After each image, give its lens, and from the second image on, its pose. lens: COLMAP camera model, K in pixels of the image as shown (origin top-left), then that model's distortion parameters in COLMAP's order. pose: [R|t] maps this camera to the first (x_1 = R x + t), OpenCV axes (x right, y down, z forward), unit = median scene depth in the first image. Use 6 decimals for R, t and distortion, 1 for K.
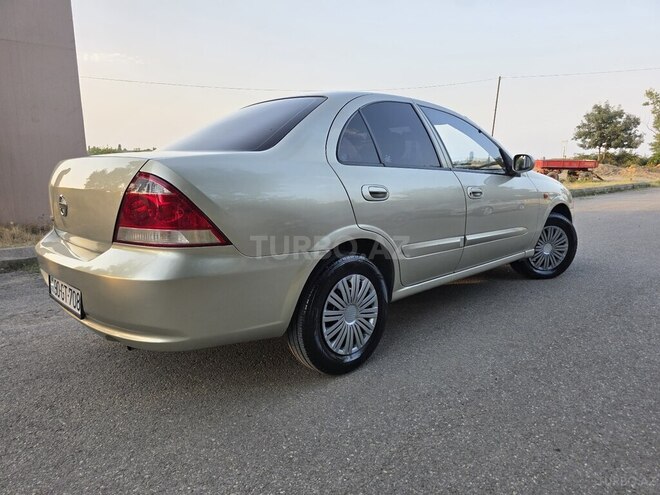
lens RADIAL K [[480.6, 0, 334.7], [0, 480.6, 246.6], [0, 0, 1]] dist [0.002162, -0.002814]
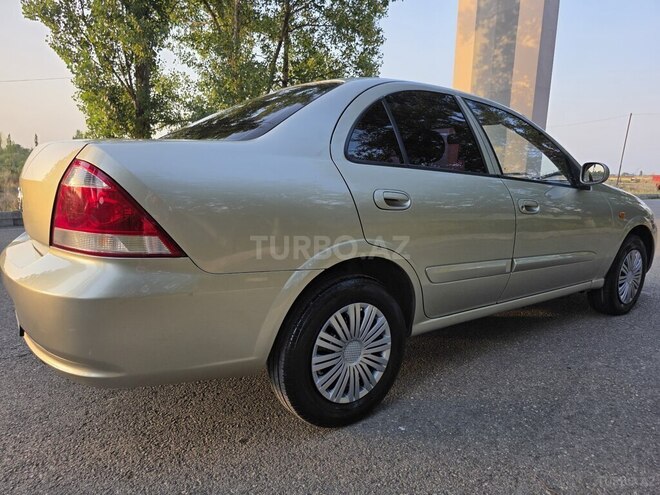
lens RADIAL K [[480.6, 0, 334.7], [0, 480.6, 246.6], [0, 0, 1]] dist [0.002162, -0.002814]
pose [[0.990993, 0.047806, -0.125092, 0.098544], [-0.051172, 0.998405, -0.023833, -0.011974], [0.123753, 0.030020, 0.991859, 0.217282]]
